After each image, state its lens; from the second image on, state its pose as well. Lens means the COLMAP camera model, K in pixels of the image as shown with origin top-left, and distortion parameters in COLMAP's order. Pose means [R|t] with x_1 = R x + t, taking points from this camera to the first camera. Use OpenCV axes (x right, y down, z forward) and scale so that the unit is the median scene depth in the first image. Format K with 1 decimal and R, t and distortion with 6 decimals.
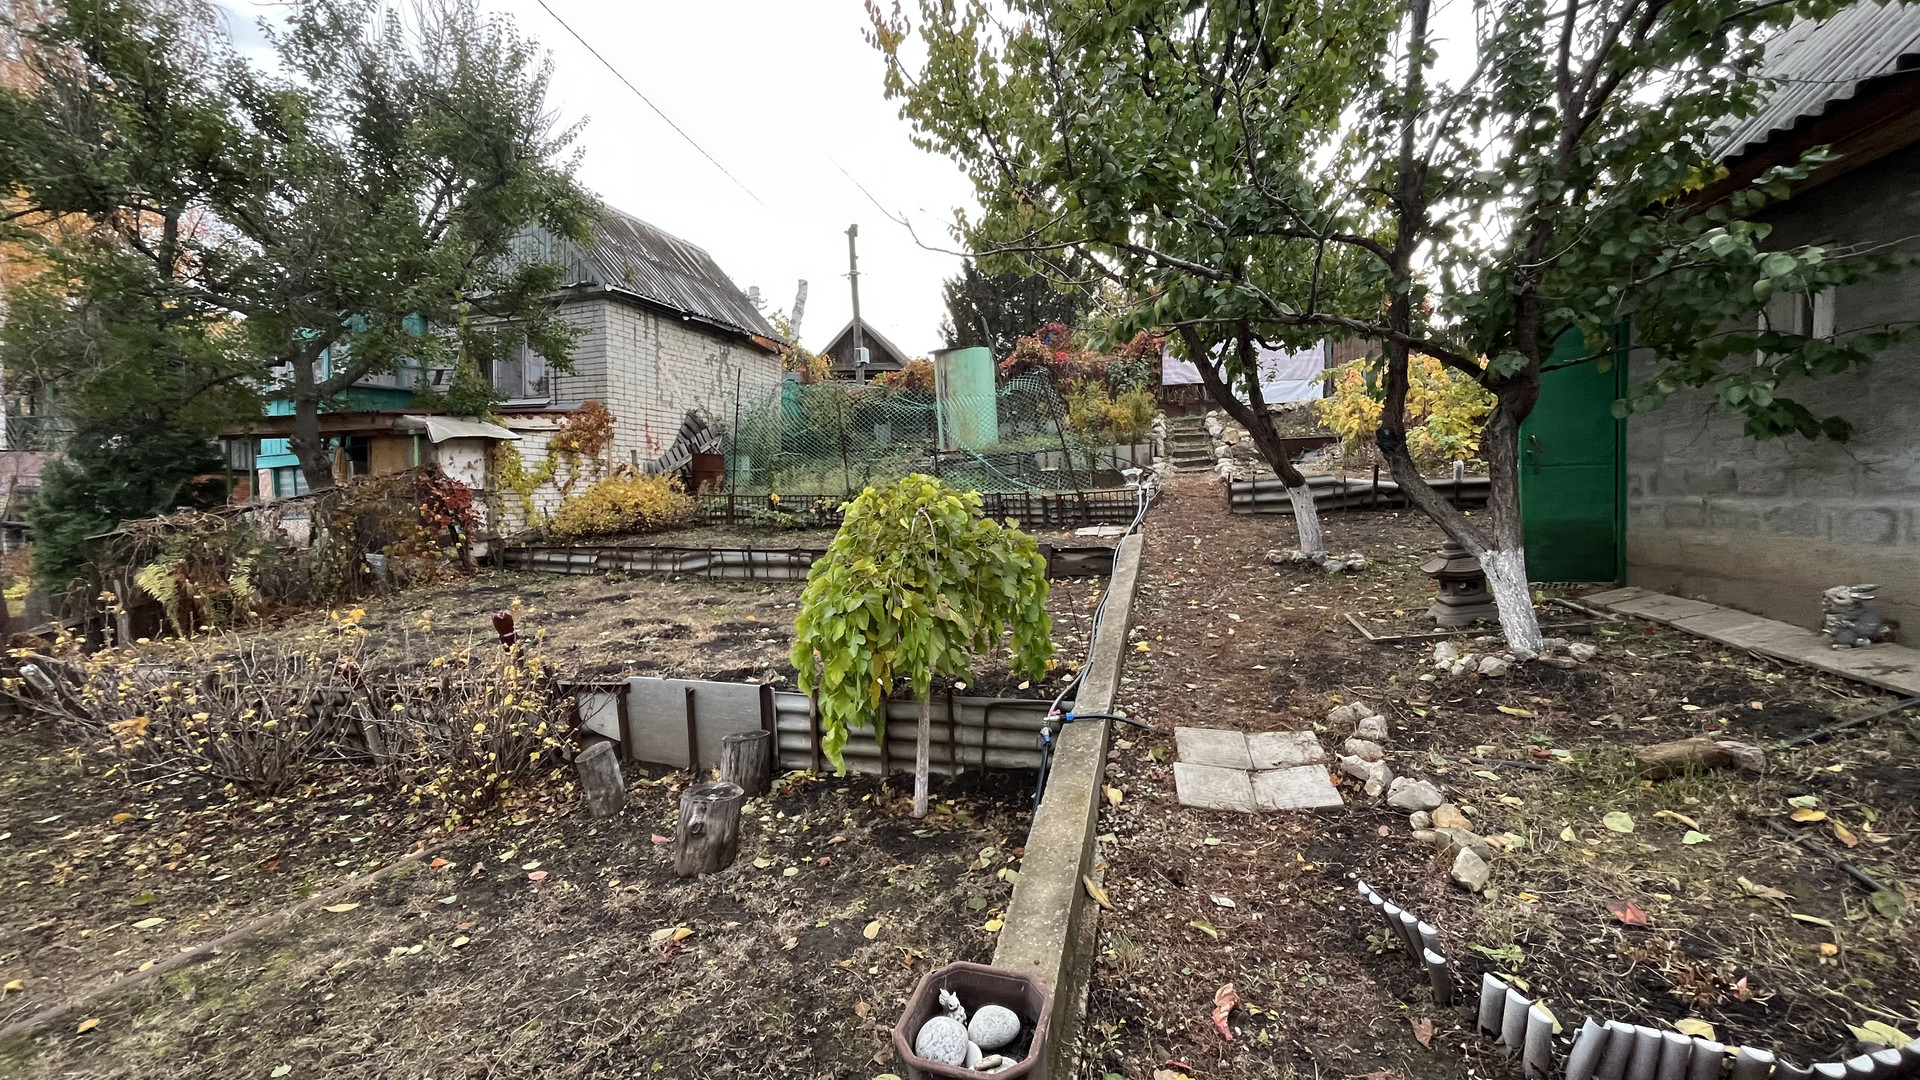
lens RADIAL K [[777.7, 0, 960.0], [0, 777.7, 540.0], [0, 0, 1]] dist [-0.001599, -0.000498]
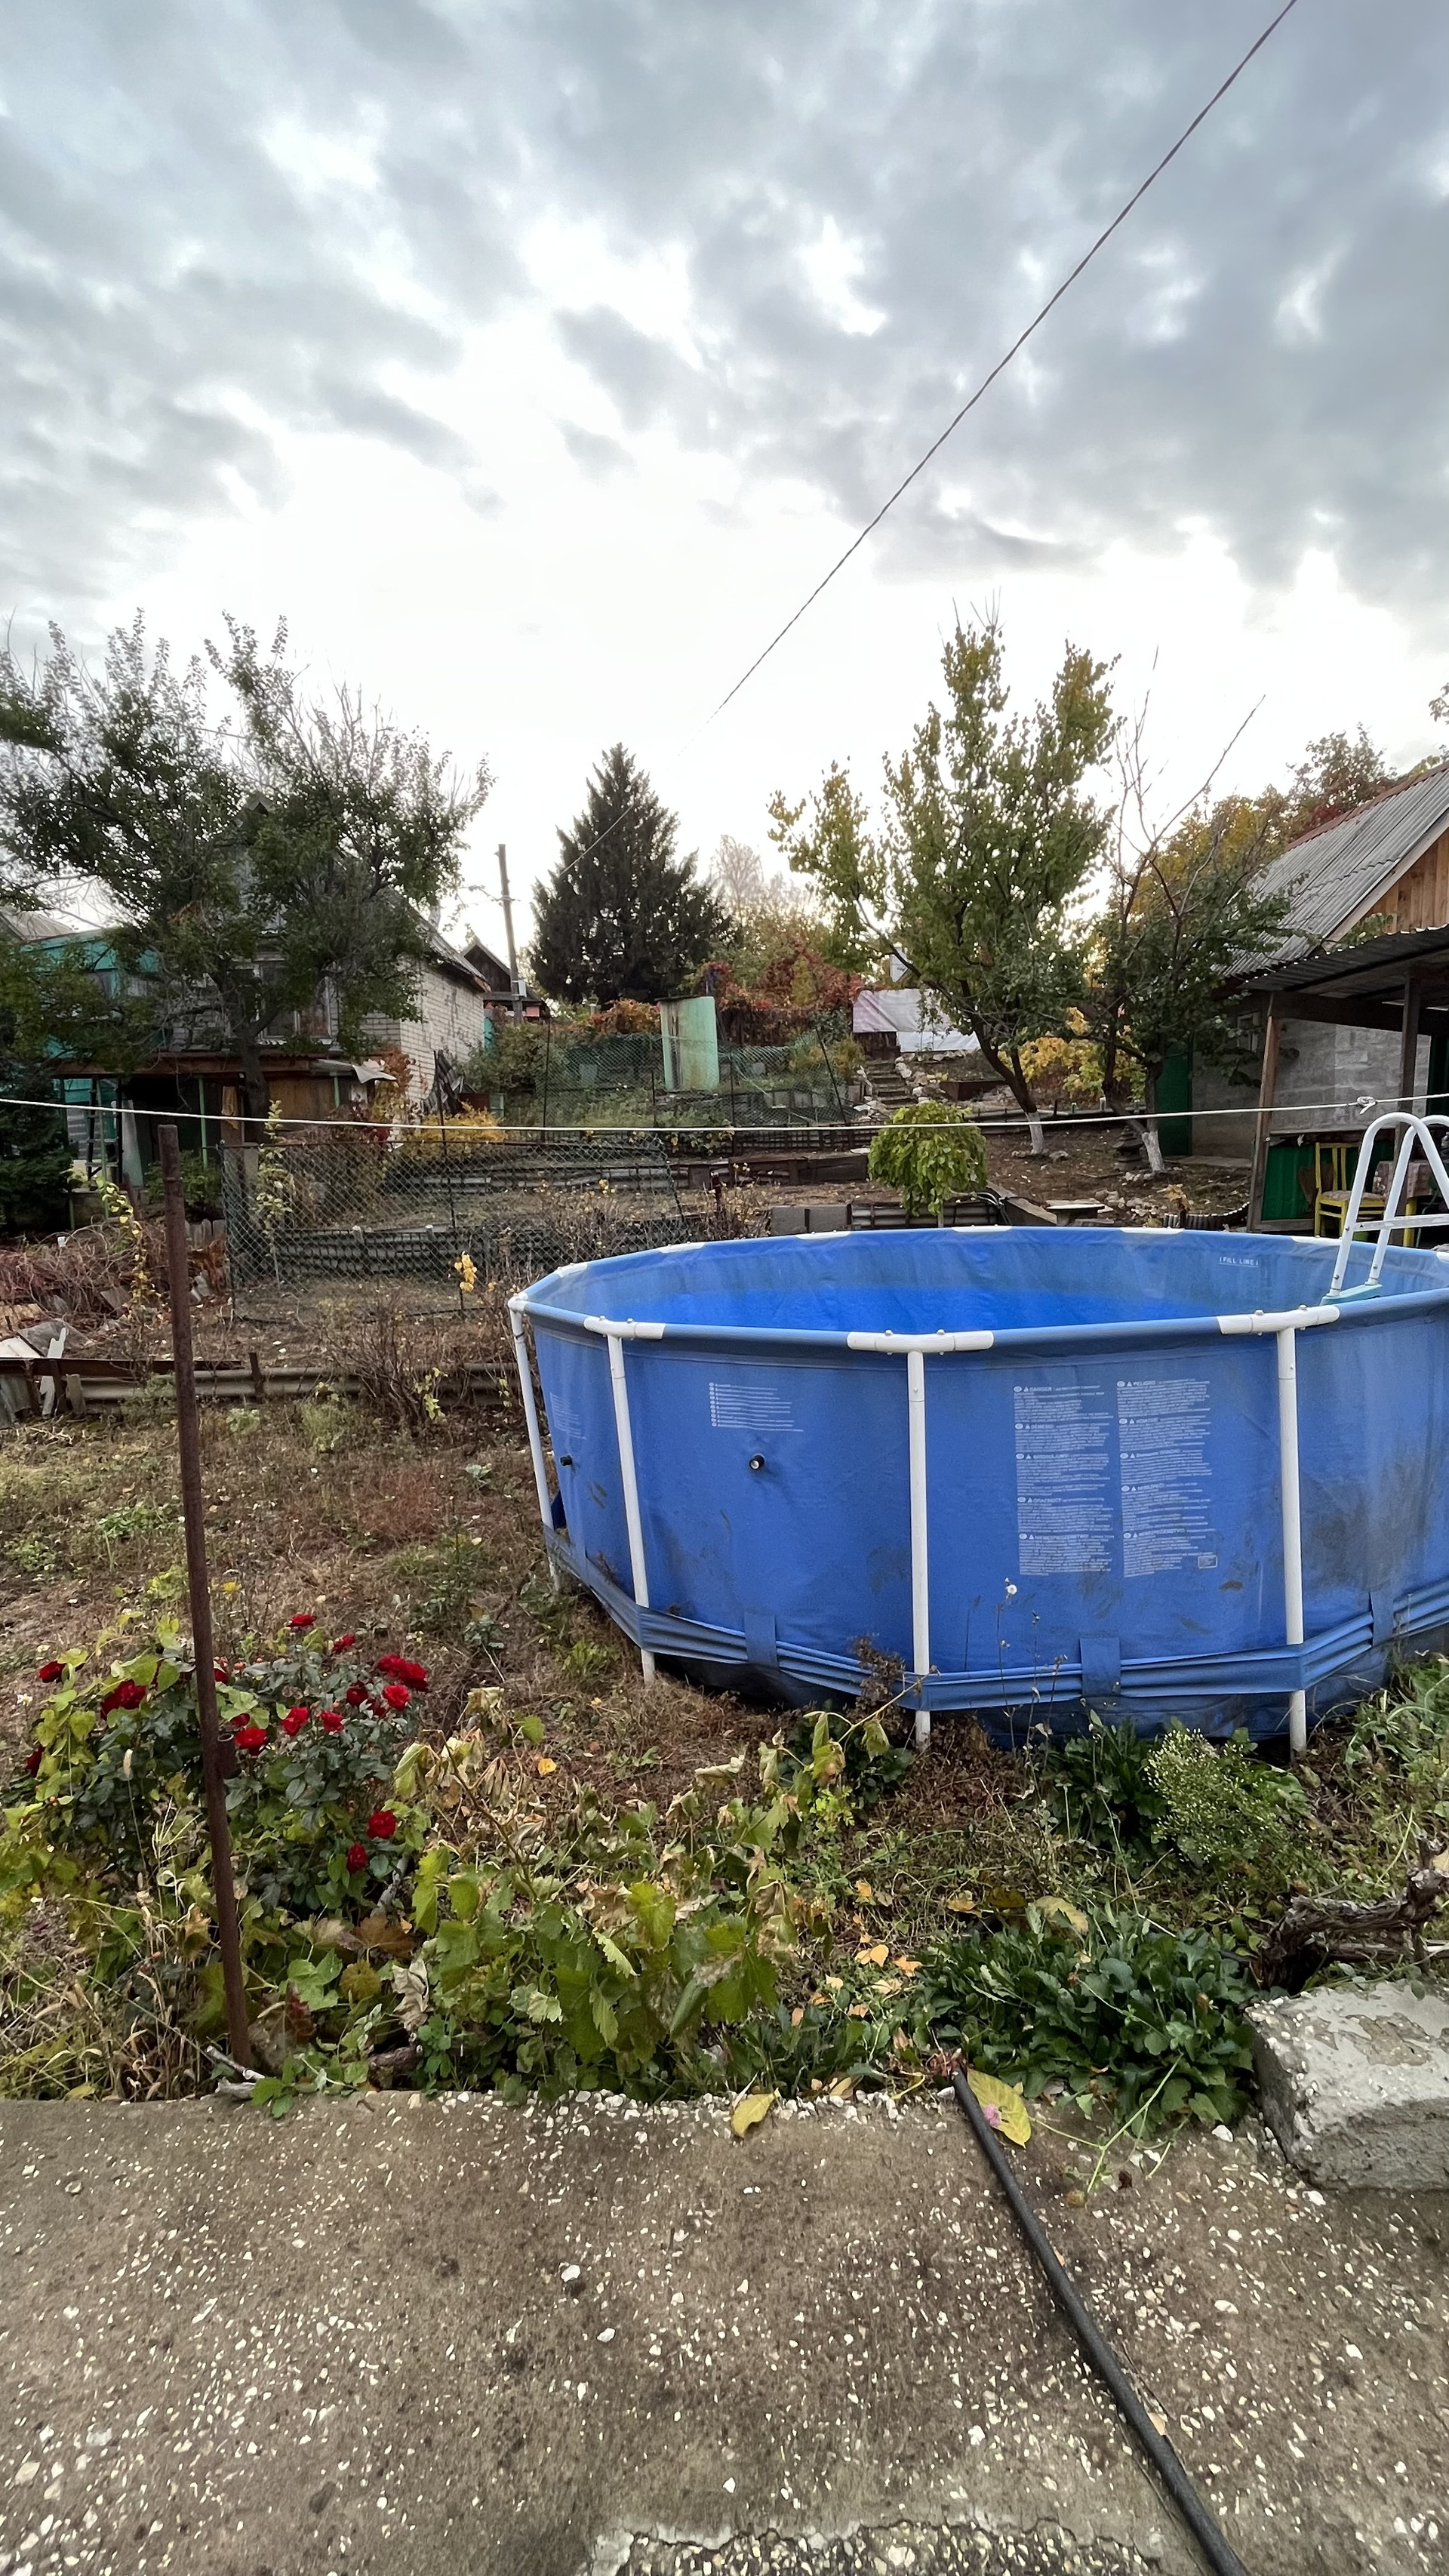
lens RADIAL K [[1043.4, 0, 724.5], [0, 1043.4, 1288.0], [0, 0, 1]] dist [-0.001599, -0.000498]
pose [[0.958919, -0.051402, 0.278984, -0.611844], [0.030991, 0.996542, 0.077089, 0.082633], [-0.281982, -0.065276, 0.957196, -0.720920]]
